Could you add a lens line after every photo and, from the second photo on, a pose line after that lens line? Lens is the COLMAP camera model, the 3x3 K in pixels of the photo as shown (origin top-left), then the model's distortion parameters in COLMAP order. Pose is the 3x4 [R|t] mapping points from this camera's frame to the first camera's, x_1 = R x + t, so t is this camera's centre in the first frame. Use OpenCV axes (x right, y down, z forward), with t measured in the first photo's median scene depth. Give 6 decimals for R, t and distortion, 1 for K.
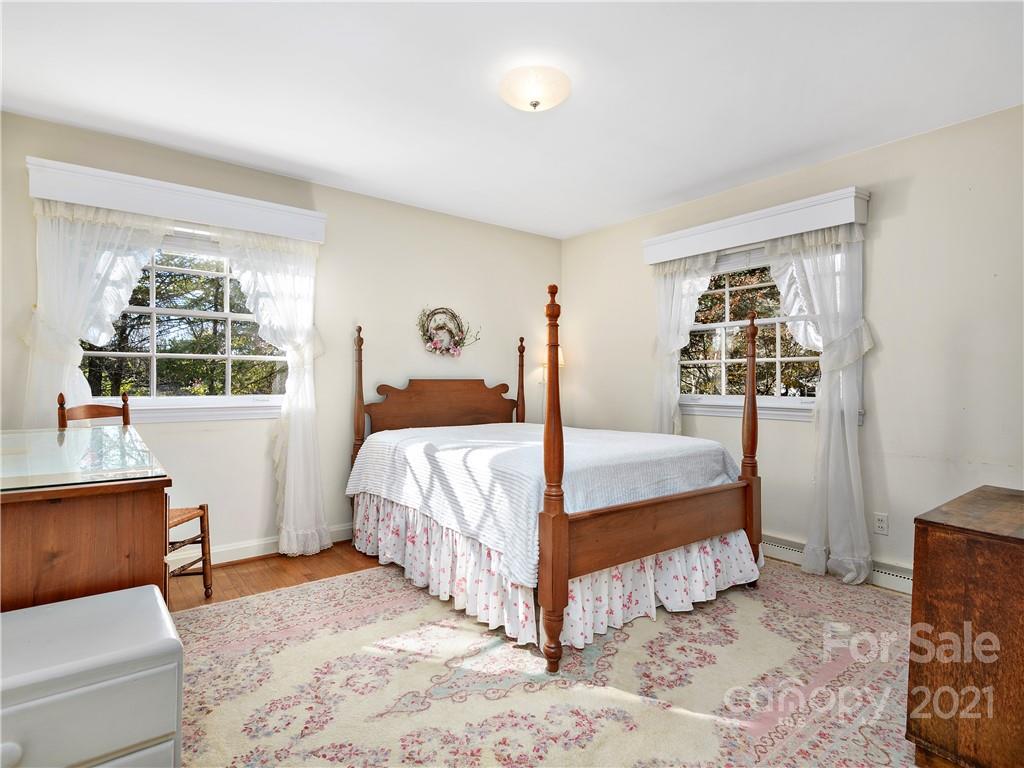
lens RADIAL K [[542.2, 0, 517.8], [0, 542.2, 382.9], [0, 0, 1]] dist [0.039882, -0.027480]
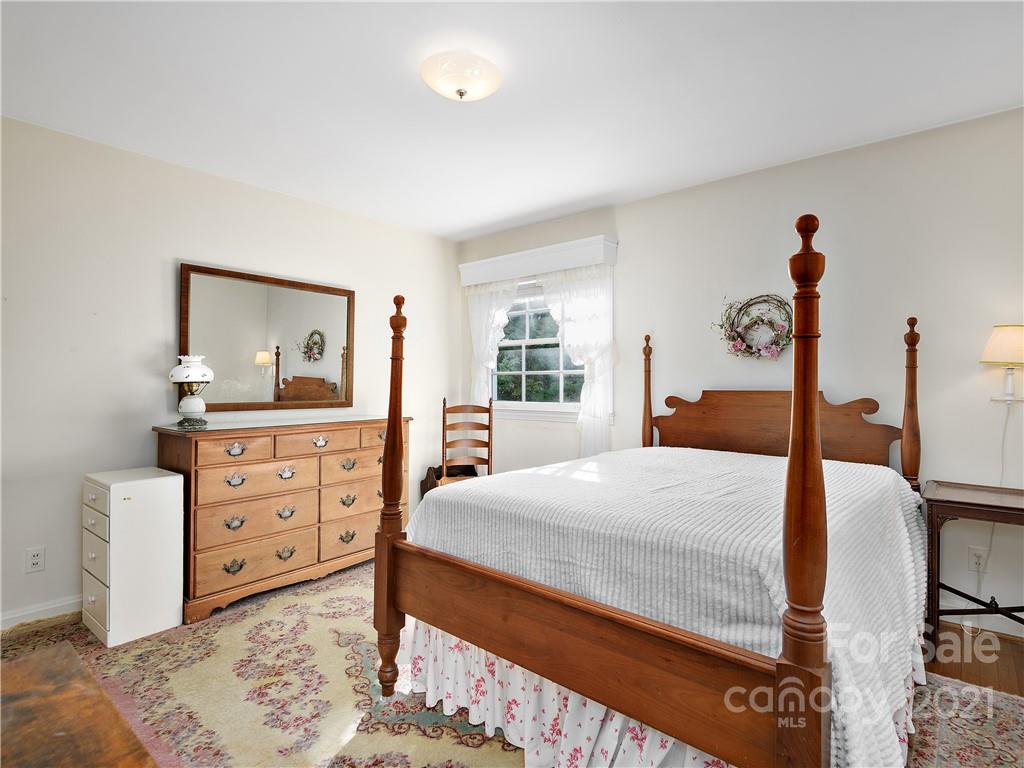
lens RADIAL K [[542.2, 0, 517.8], [0, 542.2, 382.9], [0, 0, 1]] dist [0.039882, -0.027480]
pose [[0.187413, -0.005907, -0.982263, 0.664437], [-0.005147, 0.999962, -0.006995, -0.013011], [0.982268, 0.006366, 0.187376, 0.650364]]
